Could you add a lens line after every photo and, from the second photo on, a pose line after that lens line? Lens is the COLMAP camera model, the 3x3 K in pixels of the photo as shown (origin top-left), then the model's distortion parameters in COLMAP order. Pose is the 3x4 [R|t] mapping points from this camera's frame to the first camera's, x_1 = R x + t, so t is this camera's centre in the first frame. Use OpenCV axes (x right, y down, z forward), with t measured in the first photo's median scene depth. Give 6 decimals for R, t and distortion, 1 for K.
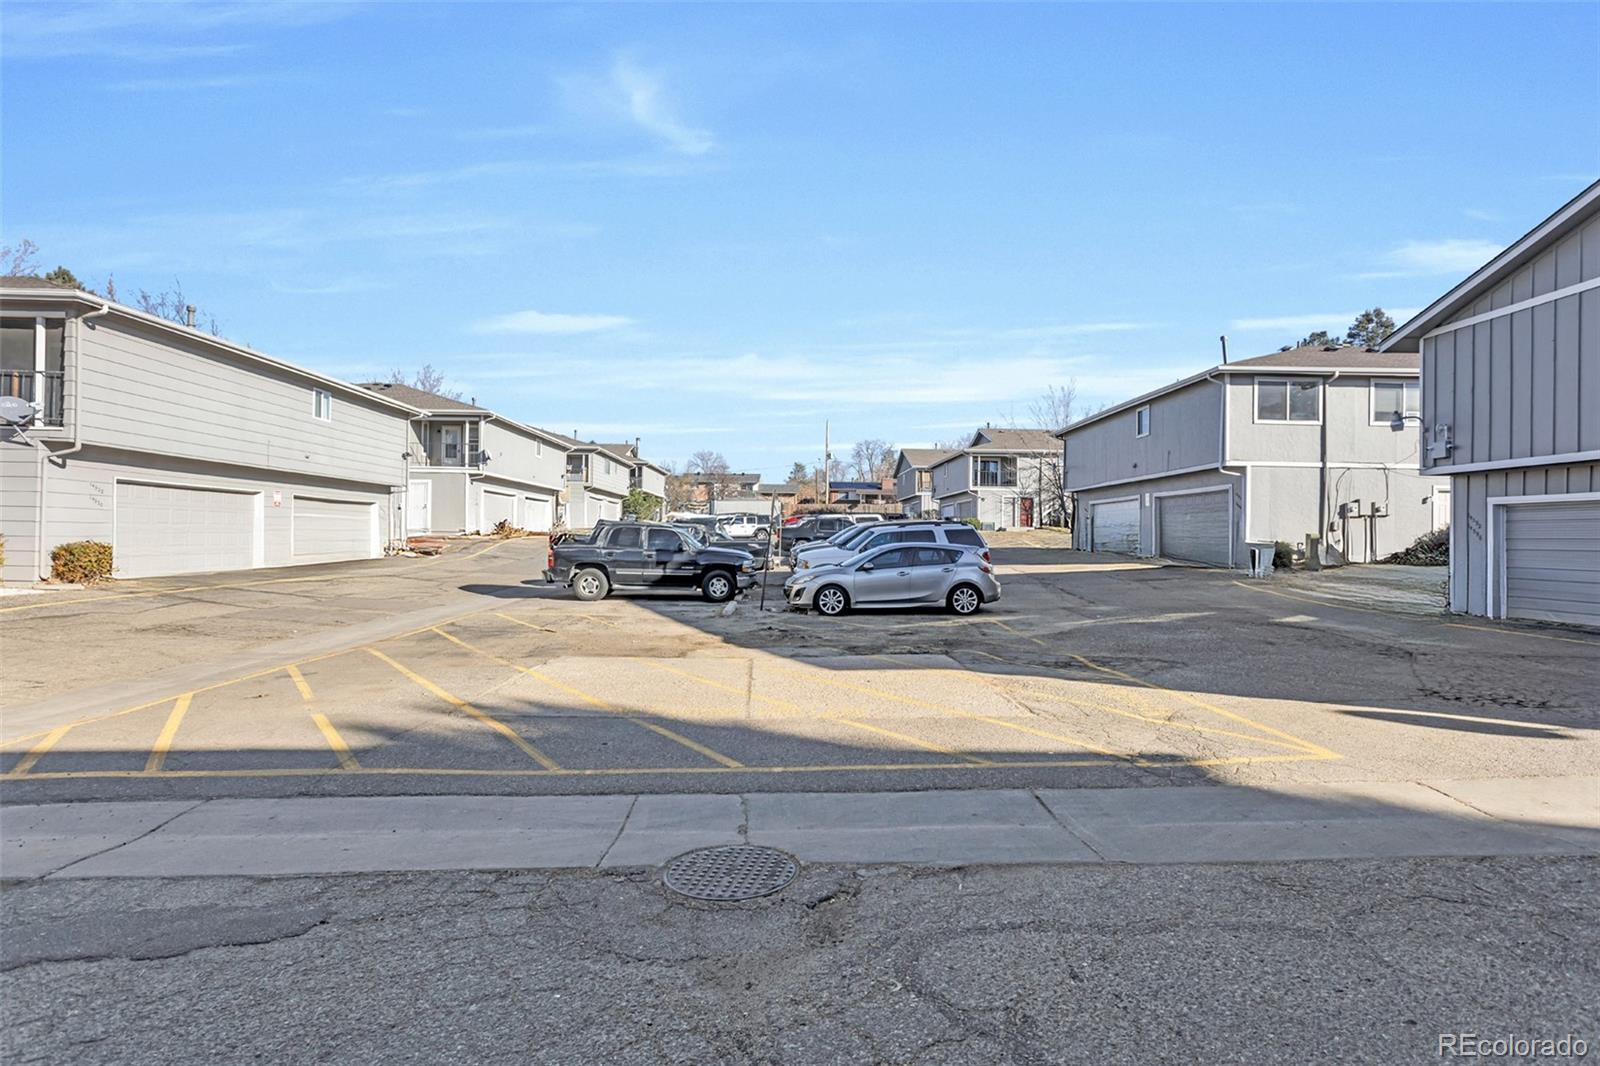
lens RADIAL K [[804.9, 0, 800.0], [0, 804.9, 533.0], [0, 0, 1]] dist [0.009343, 0.000692]
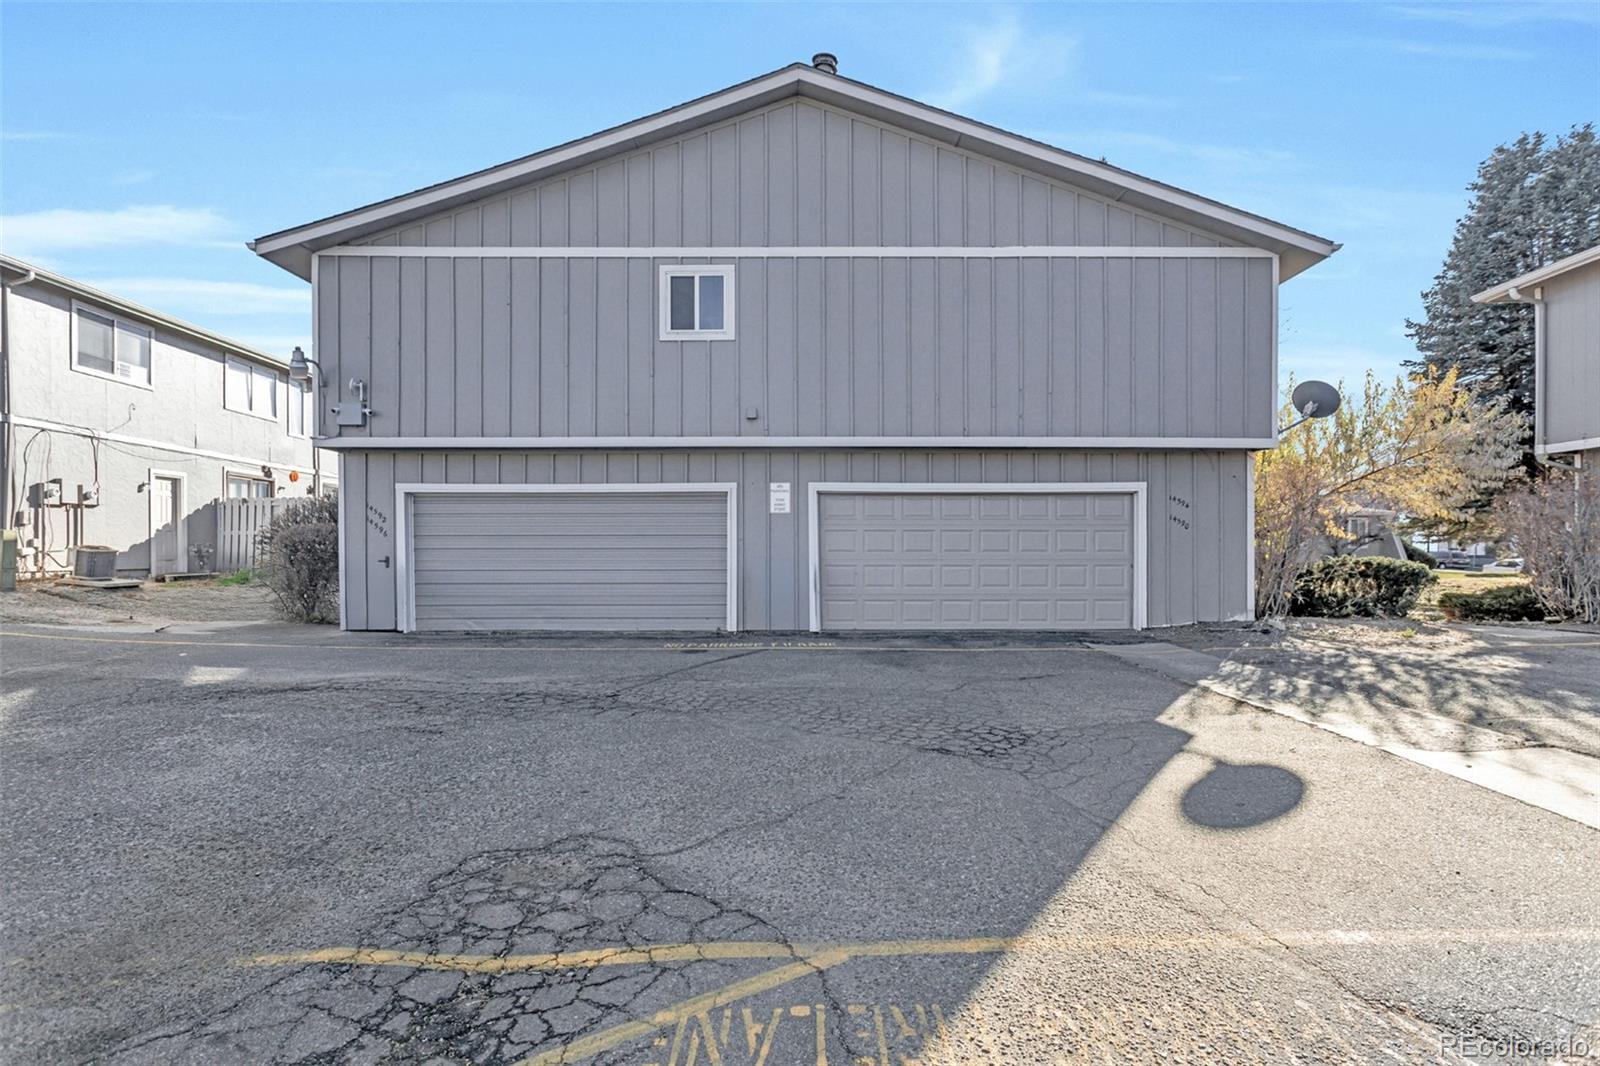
lens RADIAL K [[837.2, 0, 819.3], [0, 837.2, 548.9], [0, 0, 1]] dist [0.001532, 0.000946]
pose [[0.029663, -0.005740, 0.999543, 0.030100], [-0.003139, 0.999978, 0.005836, 0.009346], [-0.999555, -0.003311, 0.029644, 0.367543]]
